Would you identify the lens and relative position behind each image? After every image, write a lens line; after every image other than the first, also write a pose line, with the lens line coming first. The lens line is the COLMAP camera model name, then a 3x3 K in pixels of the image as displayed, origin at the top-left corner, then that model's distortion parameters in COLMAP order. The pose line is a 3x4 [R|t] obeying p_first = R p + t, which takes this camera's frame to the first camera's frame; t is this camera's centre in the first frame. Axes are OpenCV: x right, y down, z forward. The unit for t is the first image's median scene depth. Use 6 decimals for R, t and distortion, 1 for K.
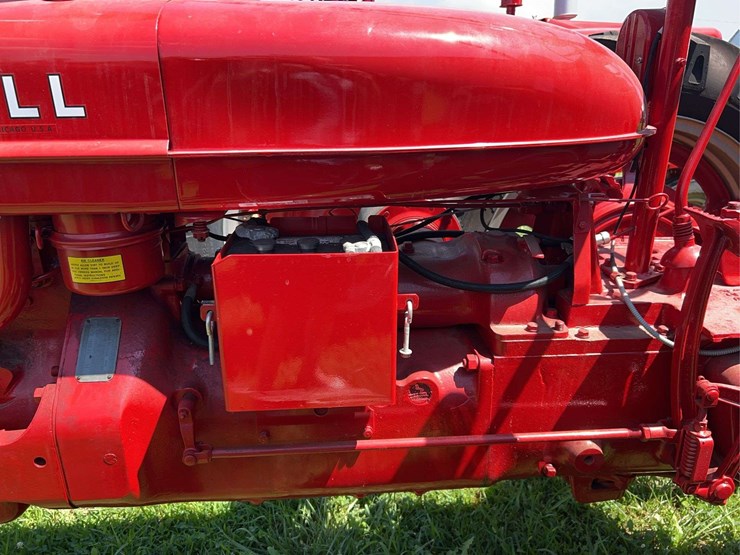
lens RADIAL K [[561.8, 0, 368.0], [0, 561.8, 274.7], [0, 0, 1]] dist [0.055754, -0.072461]
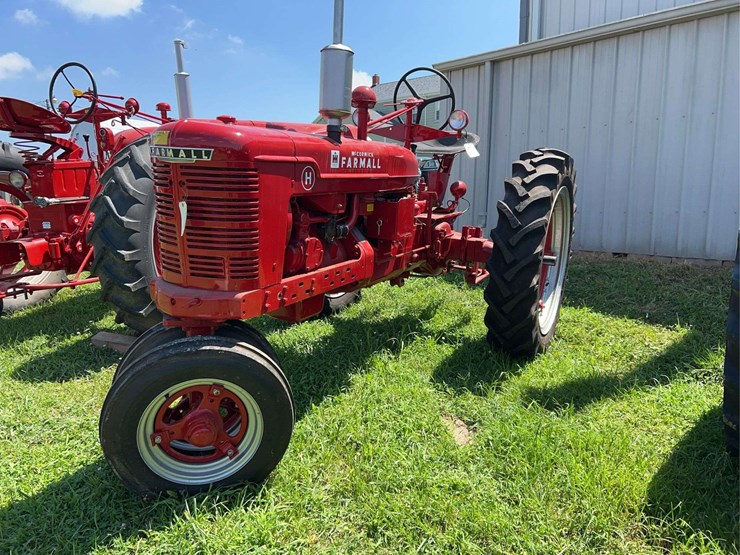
lens RADIAL K [[559.2, 0, 371.0], [0, 559.2, 279.4], [0, 0, 1]] dist [0.067442, -0.073958]
pose [[0.522839, -0.151580, 0.838846, -3.103922], [0.243463, 0.969626, 0.023465, 0.311433], [-0.816924, 0.191960, 0.543863, -0.809808]]
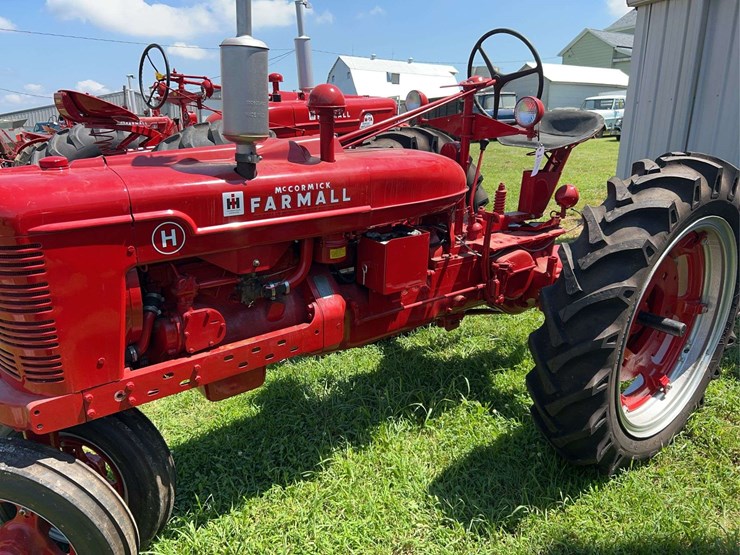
lens RADIAL K [[561.8, 0, 368.0], [0, 561.8, 274.7], [0, 0, 1]] dist [0.055754, -0.072461]
pose [[0.828821, -0.156940, 0.537053, -1.541342], [0.164220, 0.985815, 0.034643, 0.020145], [-0.534872, 0.059482, 0.842837, -1.161186]]
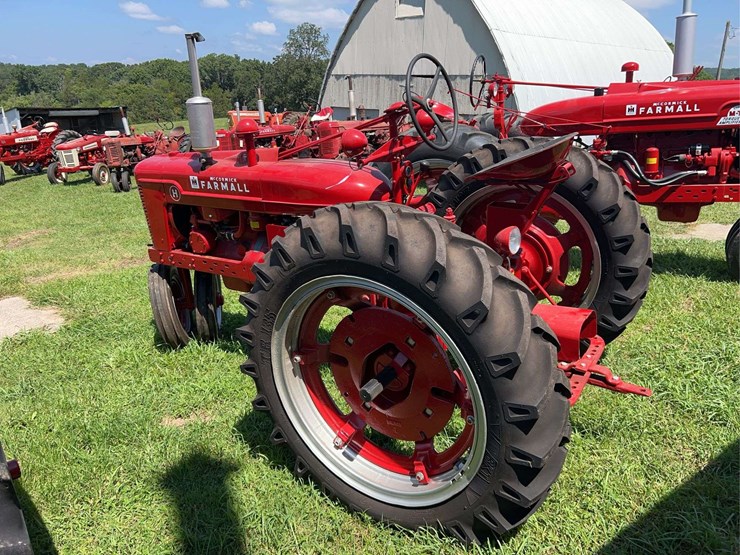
lens RADIAL K [[561.8, 0, 368.0], [0, 561.8, 274.7], [0, 0, 1]] dist [0.055754, -0.072461]
pose [[0.784694, 0.161090, -0.598586, 2.371280], [-0.136803, 0.986837, 0.086238, -0.101722], [0.604599, 0.014217, 0.796403, -1.586935]]
